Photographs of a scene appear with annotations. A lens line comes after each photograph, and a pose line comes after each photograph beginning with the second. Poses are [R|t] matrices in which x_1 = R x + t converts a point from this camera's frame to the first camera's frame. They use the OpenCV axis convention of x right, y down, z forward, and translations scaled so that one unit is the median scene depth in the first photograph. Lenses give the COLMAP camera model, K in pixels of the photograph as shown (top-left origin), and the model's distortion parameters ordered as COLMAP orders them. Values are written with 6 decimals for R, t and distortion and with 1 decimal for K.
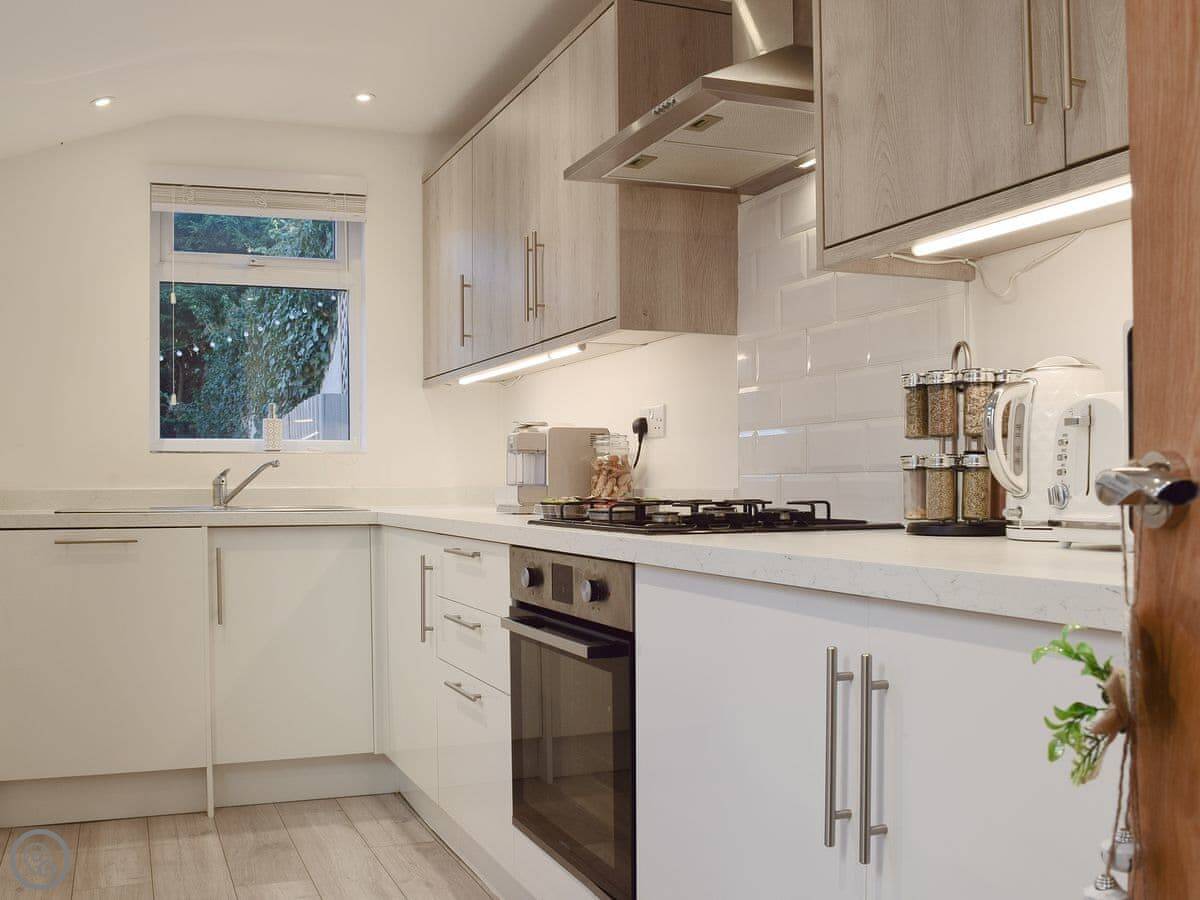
lens RADIAL K [[1238.9, 0, 600.0], [0, 1238.9, 450.0], [0, 0, 1]] dist [-0.084579, -0.000665]
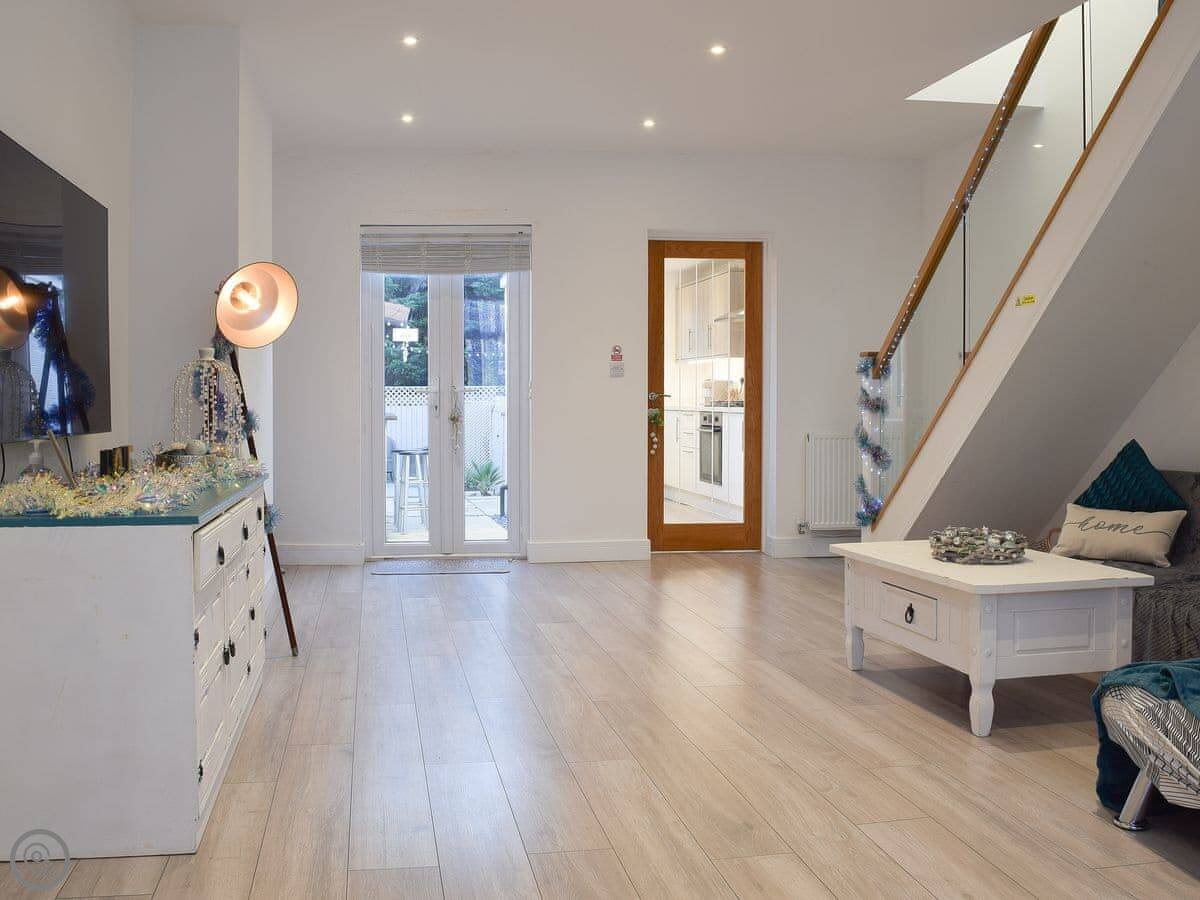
lens RADIAL K [[1238.9, 0, 600.0], [0, 1238.9, 450.0], [0, 0, 1]] dist [-0.084579, -0.000665]
pose [[0.982203, 0.016192, -0.187122, 0.387092], [-0.004253, 0.997939, 0.064033, -0.059192], [0.187773, -0.062097, 0.980247, -3.210225]]
